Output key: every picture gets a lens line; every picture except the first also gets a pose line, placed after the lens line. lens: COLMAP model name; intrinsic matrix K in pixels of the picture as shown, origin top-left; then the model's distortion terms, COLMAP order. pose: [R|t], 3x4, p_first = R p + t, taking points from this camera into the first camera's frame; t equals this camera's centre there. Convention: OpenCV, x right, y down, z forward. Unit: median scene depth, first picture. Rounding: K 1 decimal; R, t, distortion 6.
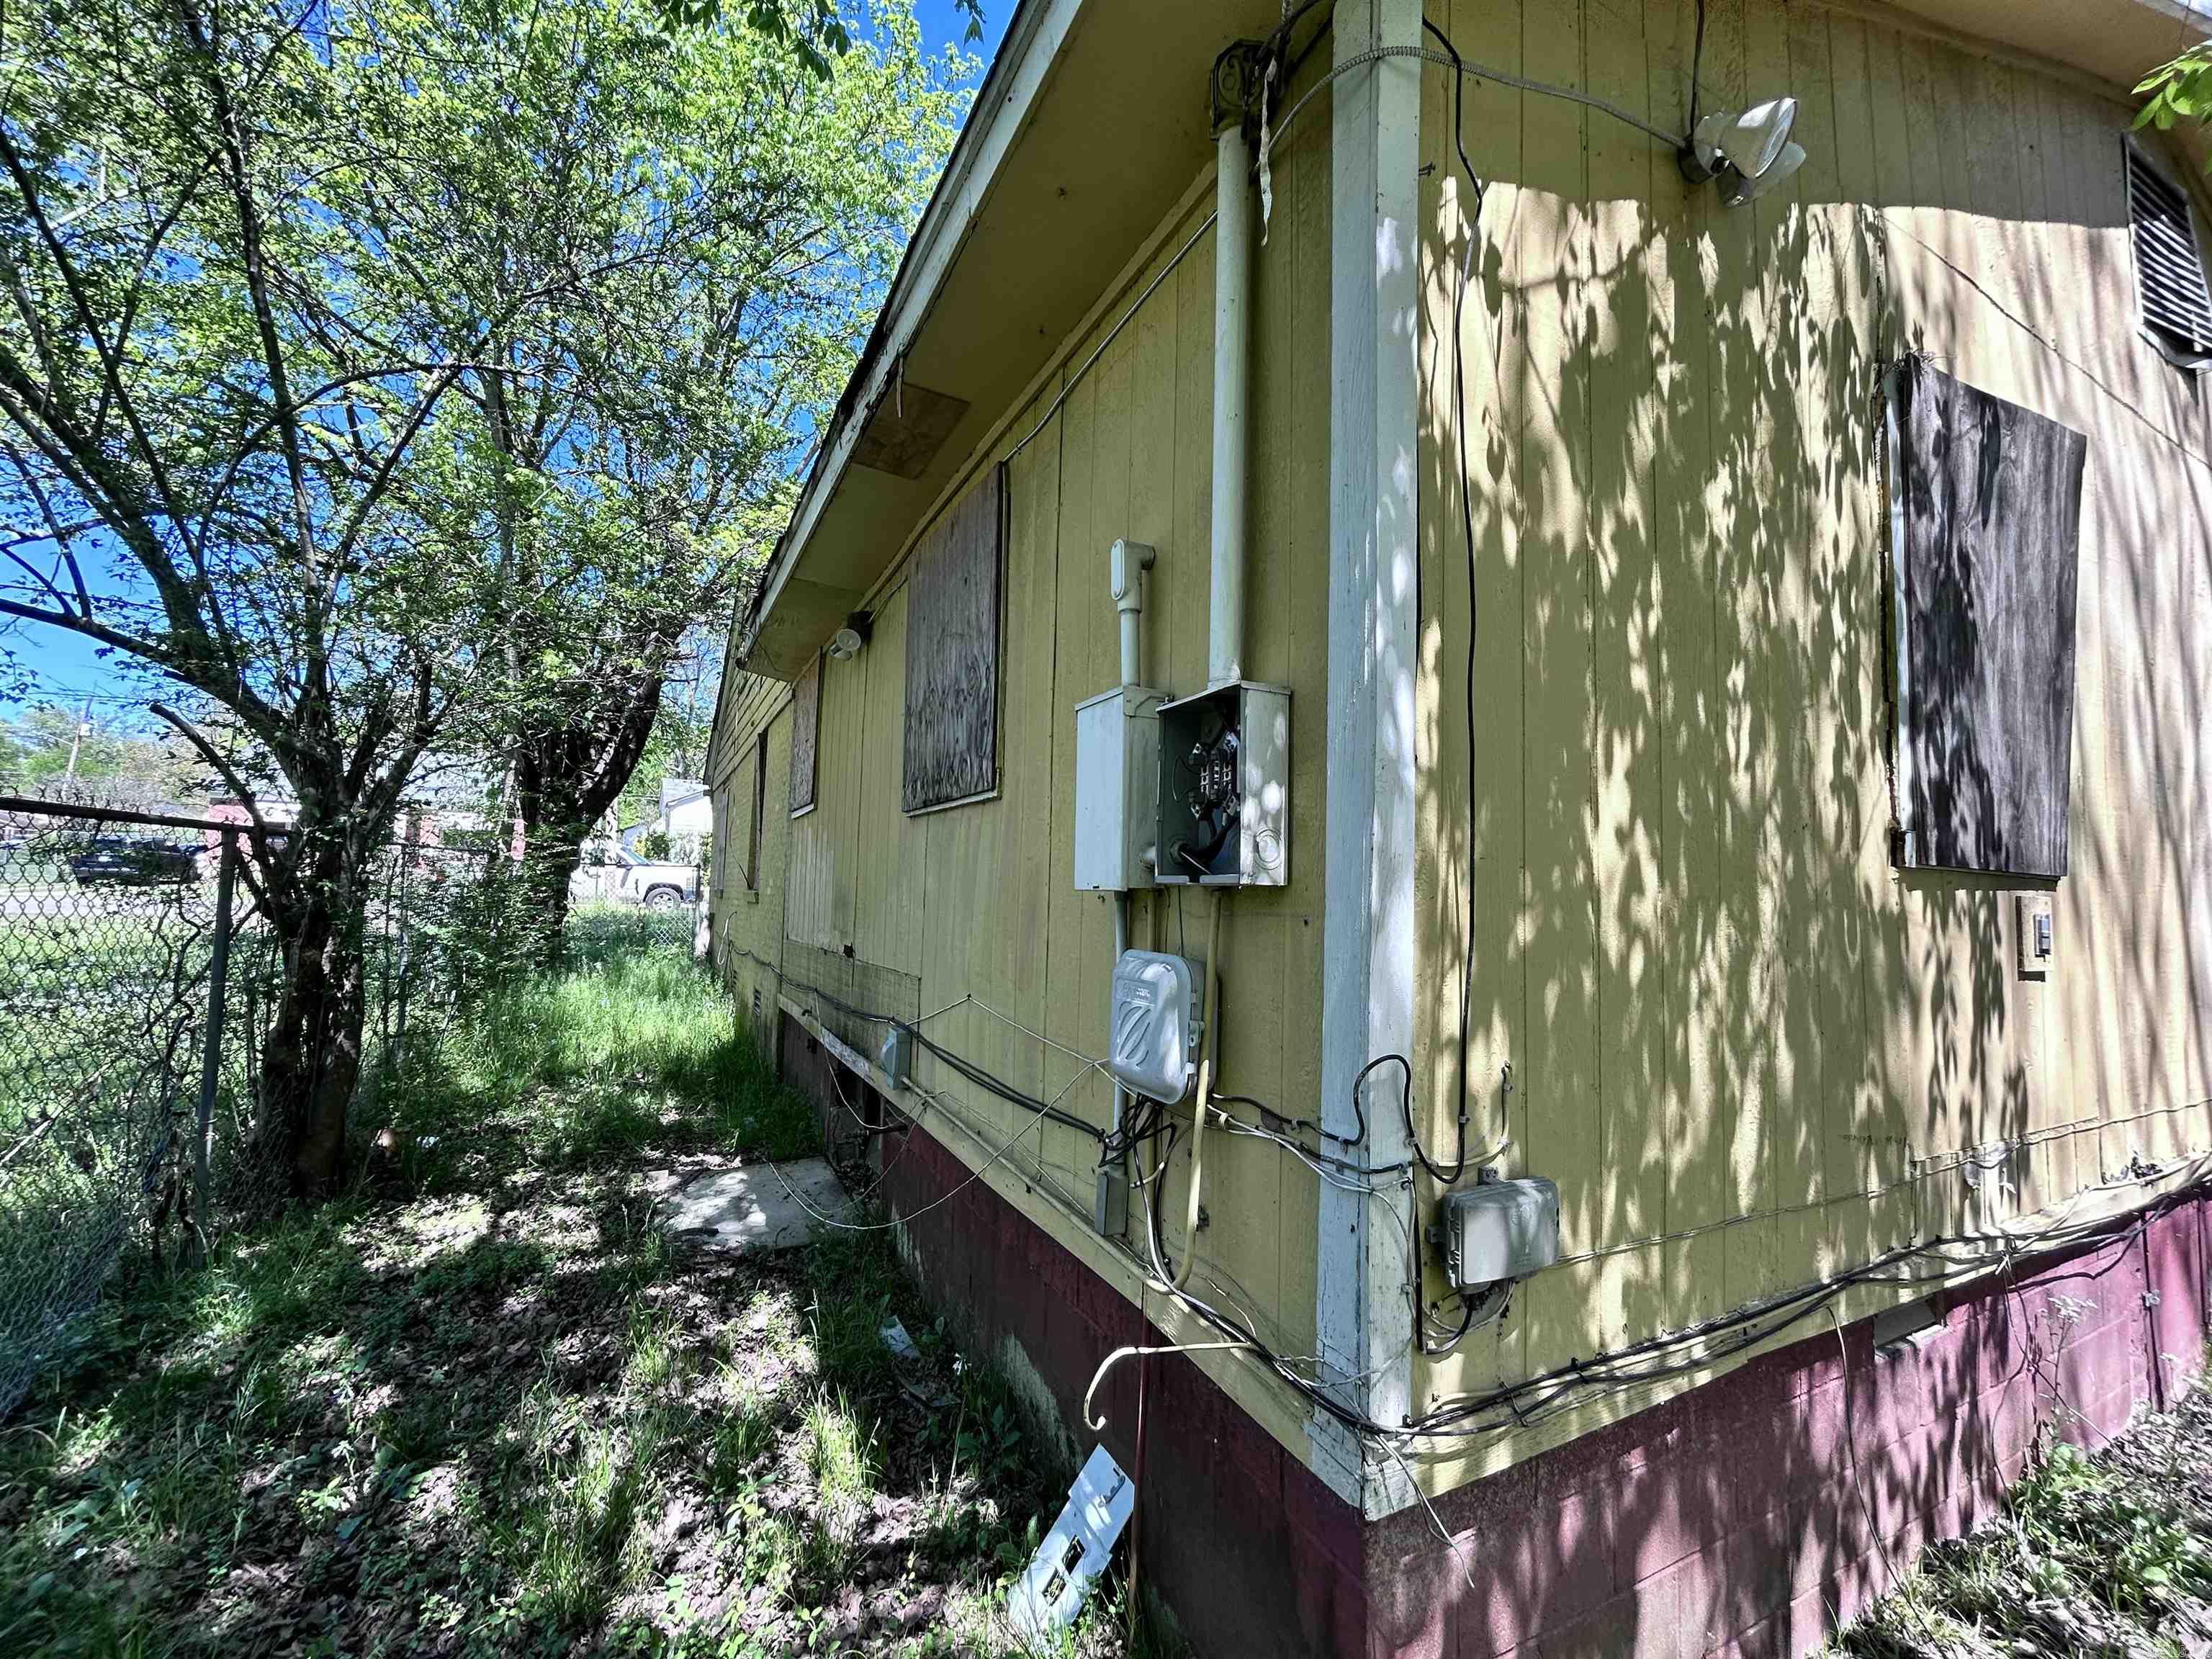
lens RADIAL K [[884.8, 0, 1108.9], [0, 884.8, 827.0], [0, 0, 1]] dist [-0.001156, 0.000389]
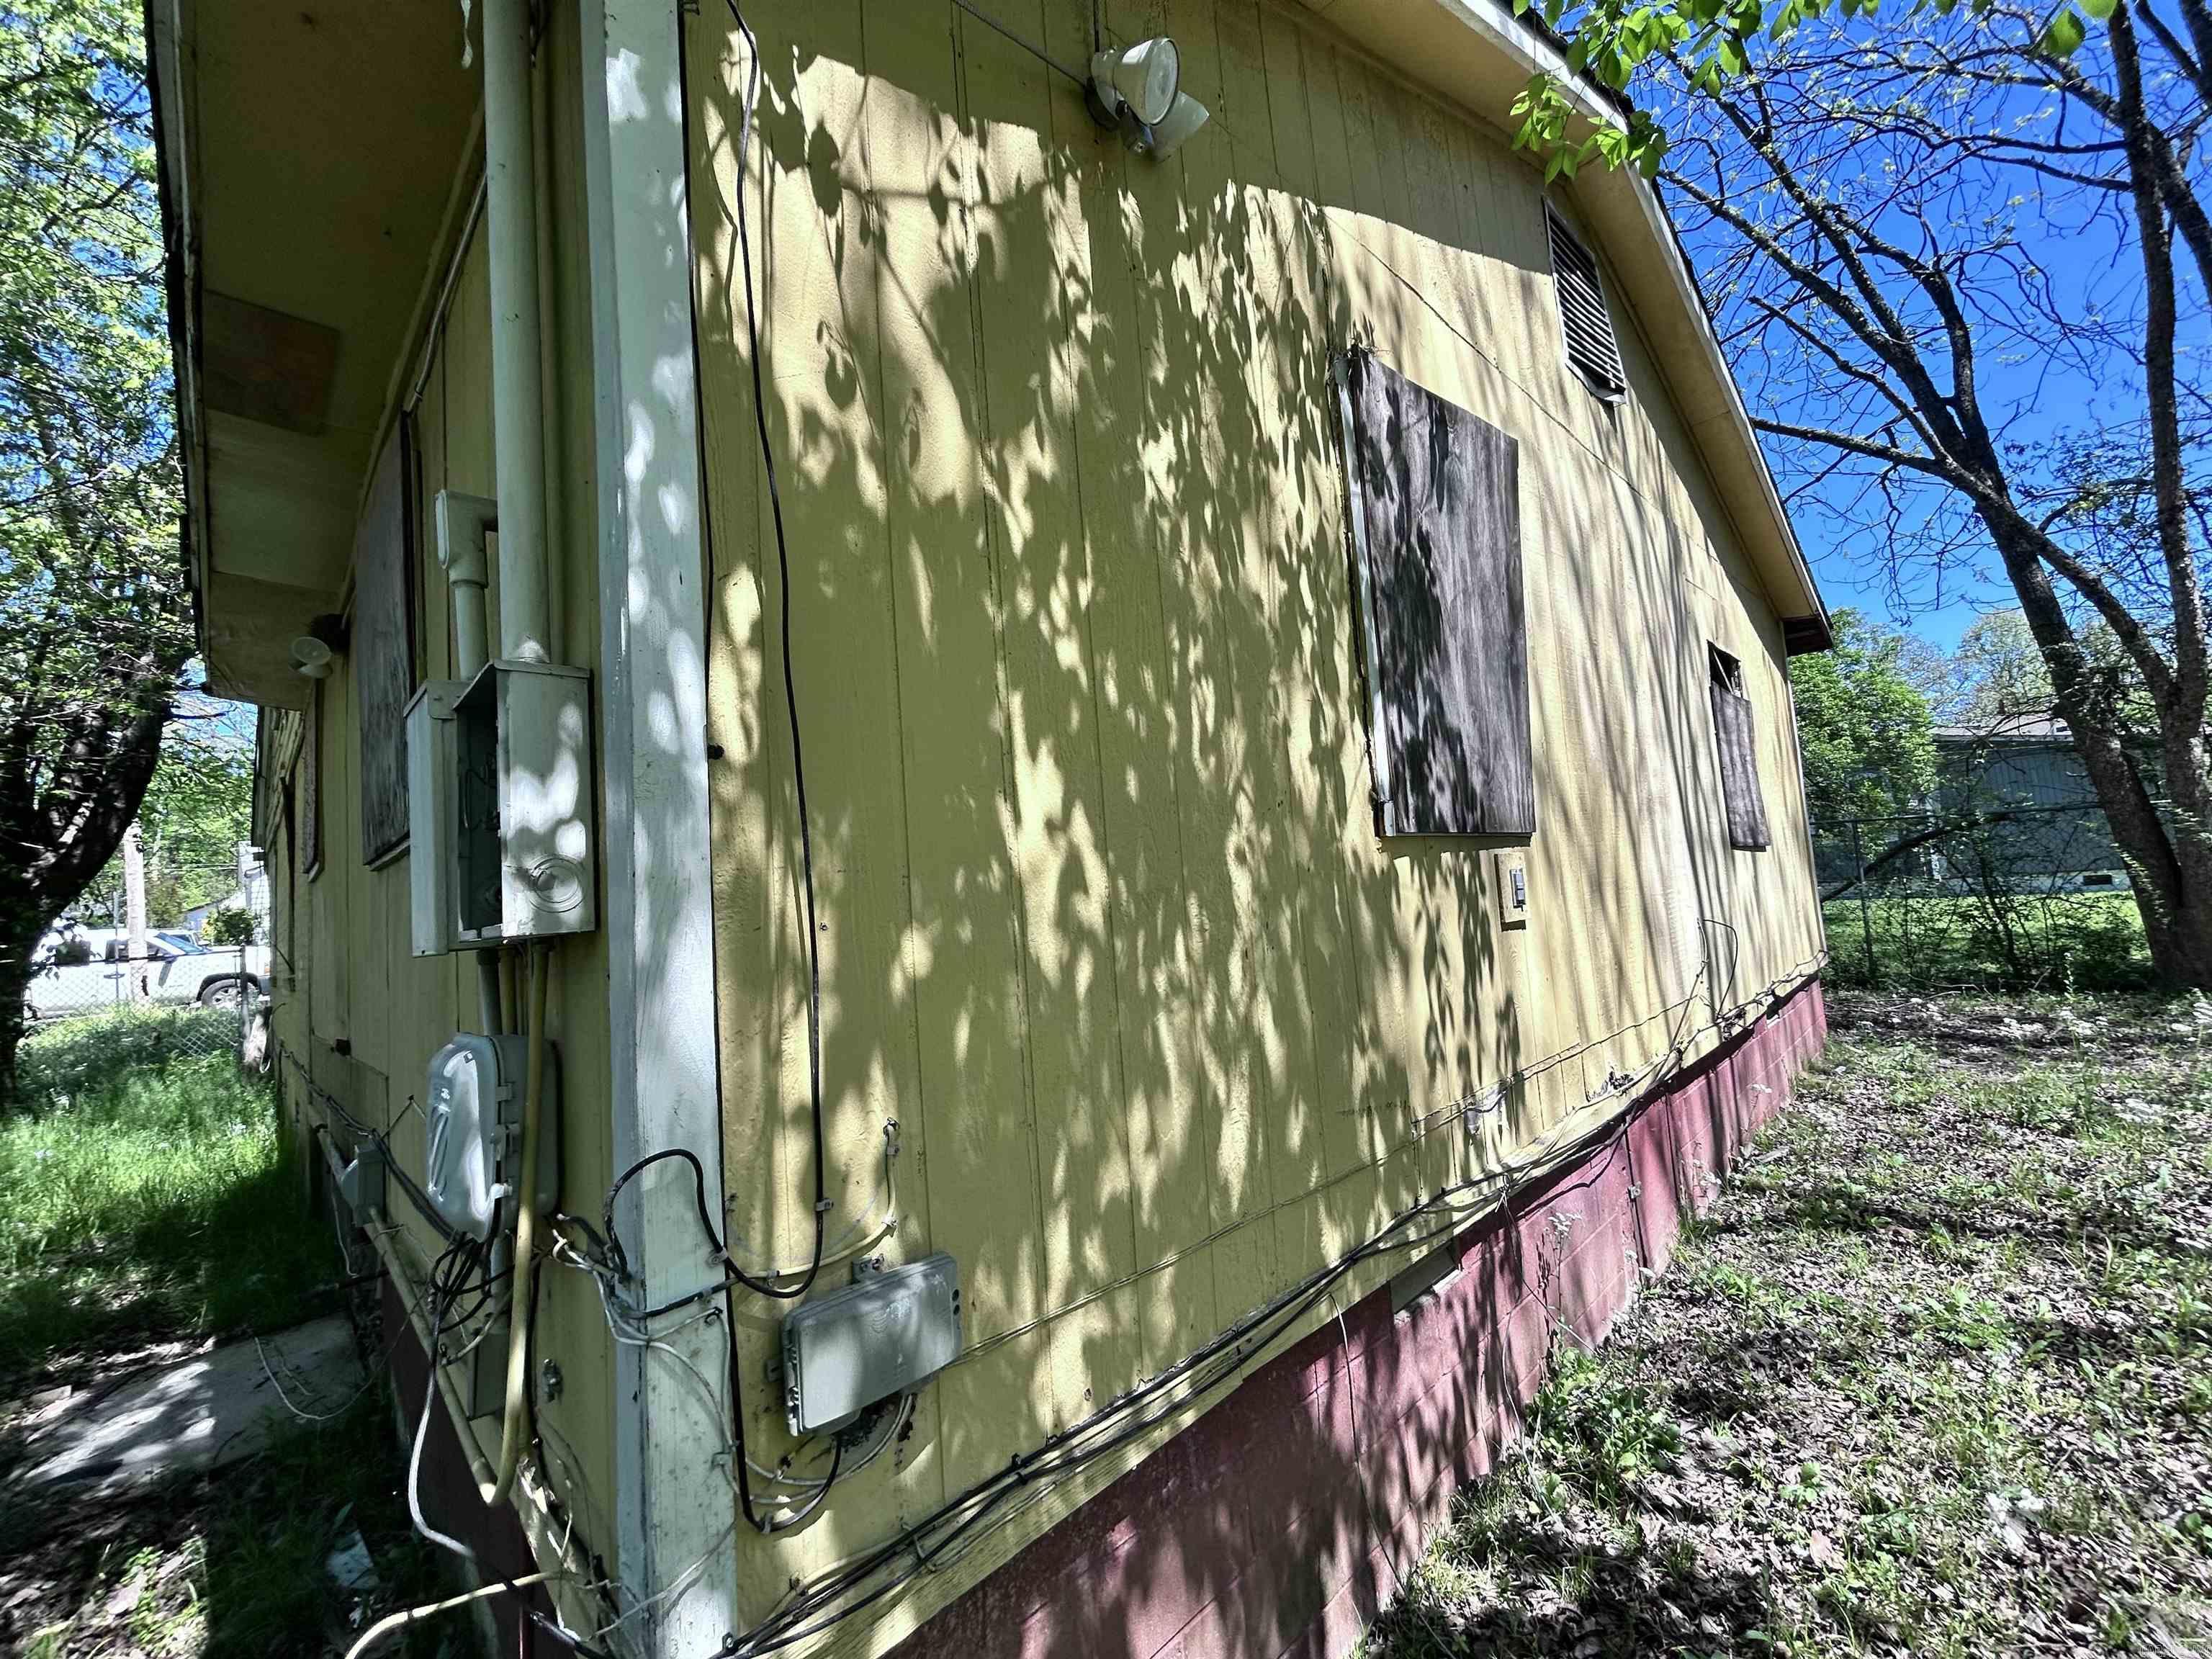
lens RADIAL K [[884.8, 0, 1102.6], [0, 884.8, 825.6], [0, 0, 1]] dist [-0.001156, 0.000389]
pose [[0.953491, -0.077375, 0.291320, 0.304059], [0.082820, 0.996544, -0.006386, 0.014032], [-0.289819, 0.030216, 0.956604, 0.116077]]
